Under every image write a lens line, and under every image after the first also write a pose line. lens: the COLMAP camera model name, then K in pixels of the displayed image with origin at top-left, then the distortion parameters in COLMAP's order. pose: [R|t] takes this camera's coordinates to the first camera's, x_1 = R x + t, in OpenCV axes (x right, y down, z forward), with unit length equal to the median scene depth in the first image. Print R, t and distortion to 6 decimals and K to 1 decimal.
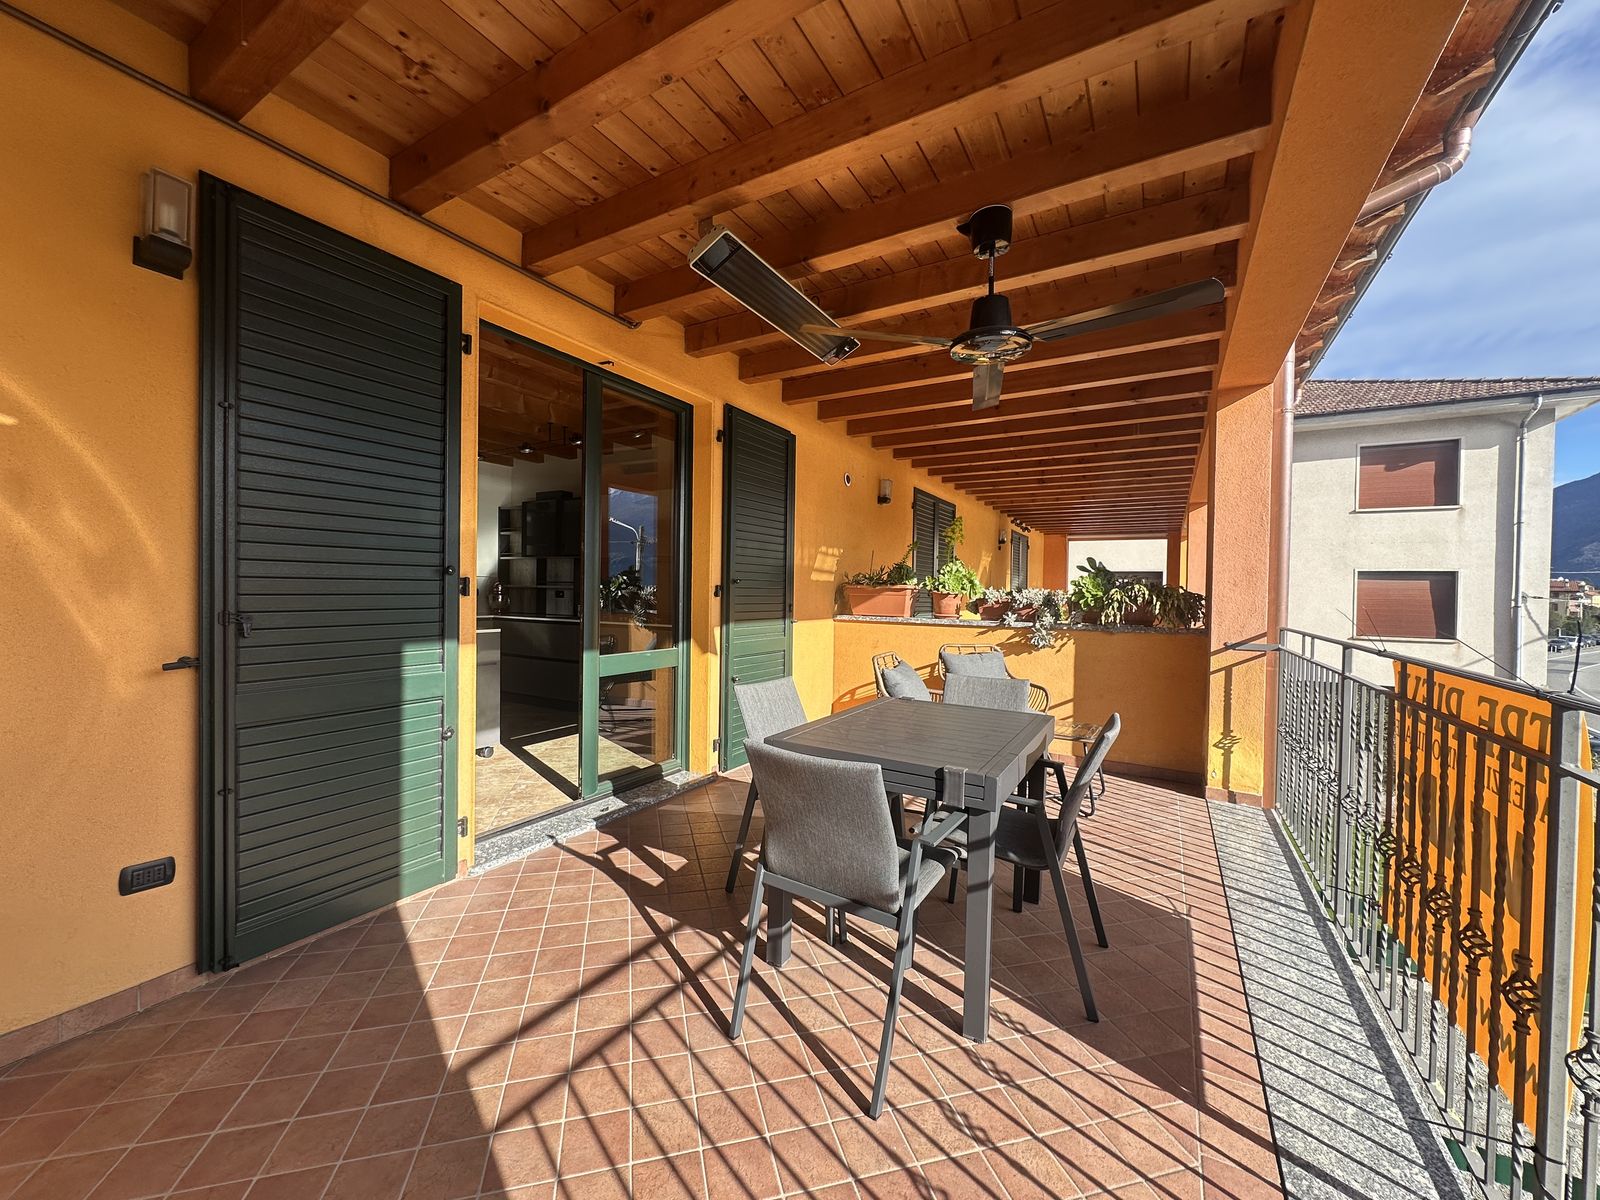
lens RADIAL K [[613.4, 0, 749.0], [0, 613.4, 599.5], [0, 0, 1]] dist [-0.002312, -0.000111]
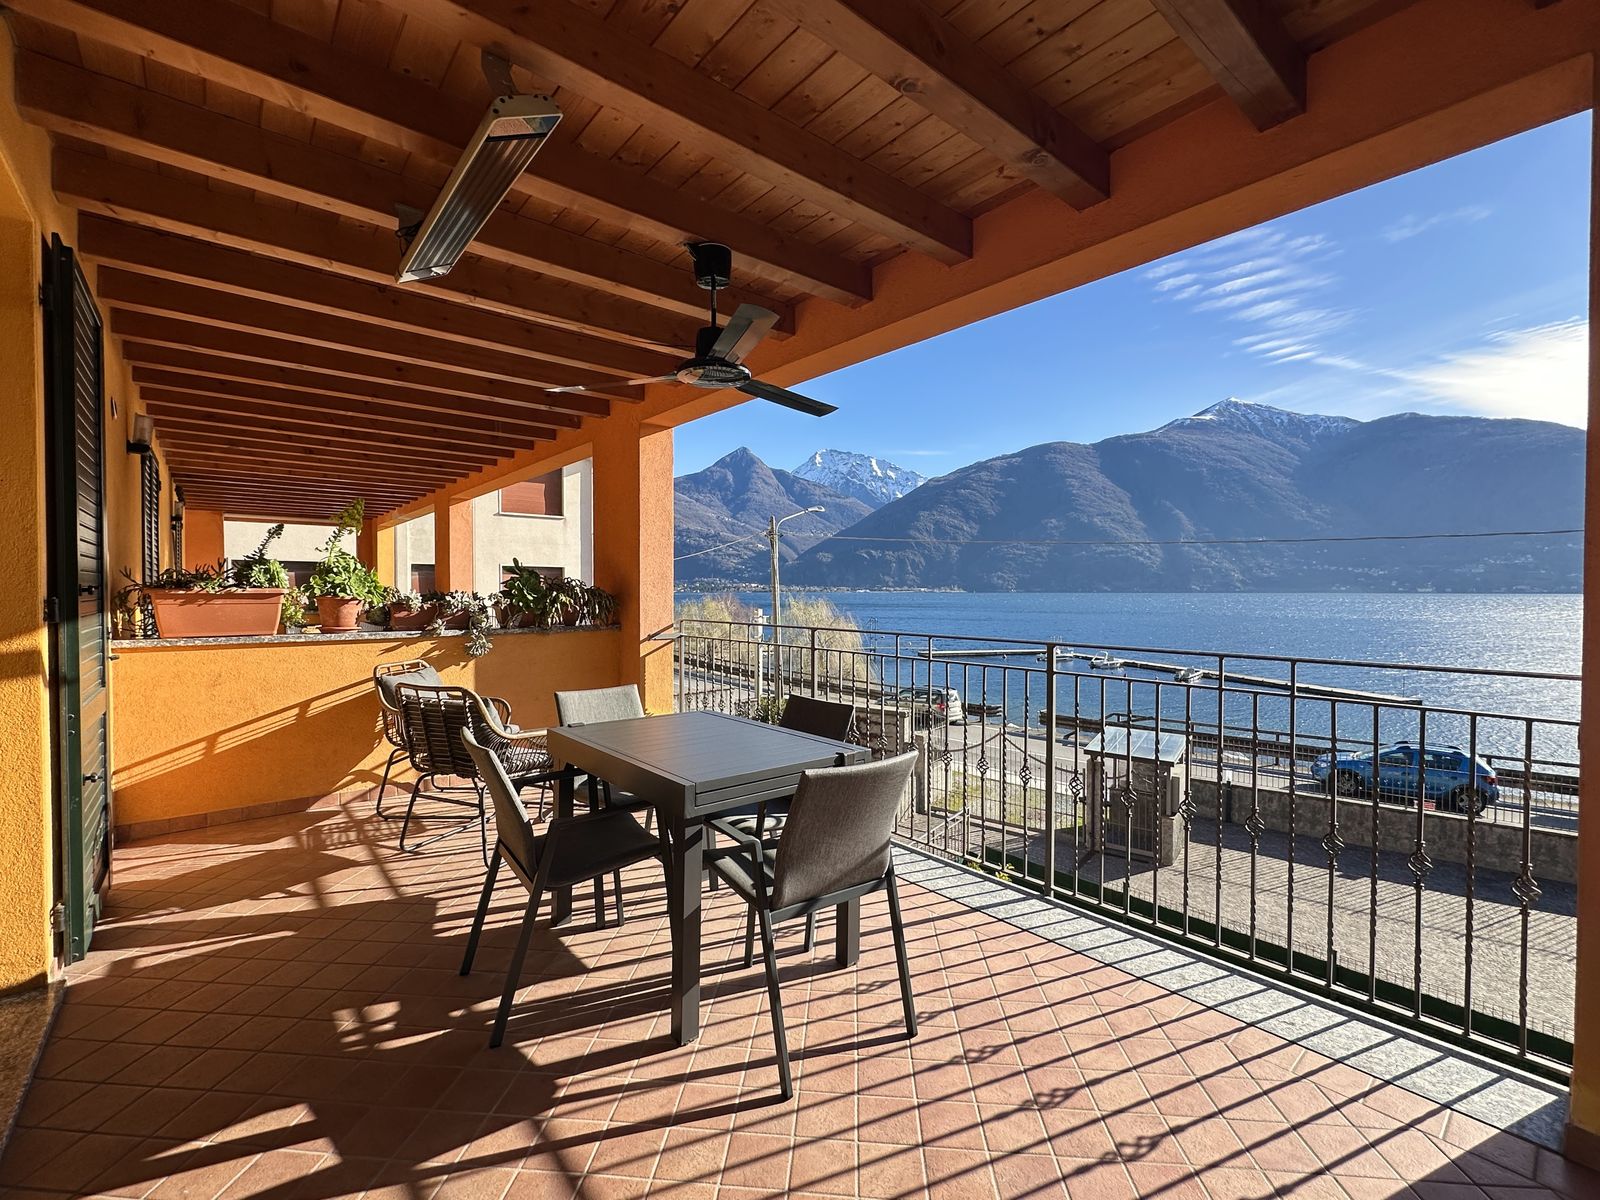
lens RADIAL K [[695.1, 0, 800.0], [0, 695.1, 600.0], [0, 0, 1]] dist [0.000537, 0.000060]
pose [[0.274210, -0.032805, 0.961110, -0.439404], [0.017163, 0.999426, 0.029216, -0.031089], [-0.961517, 0.008485, 0.274615, 0.305383]]
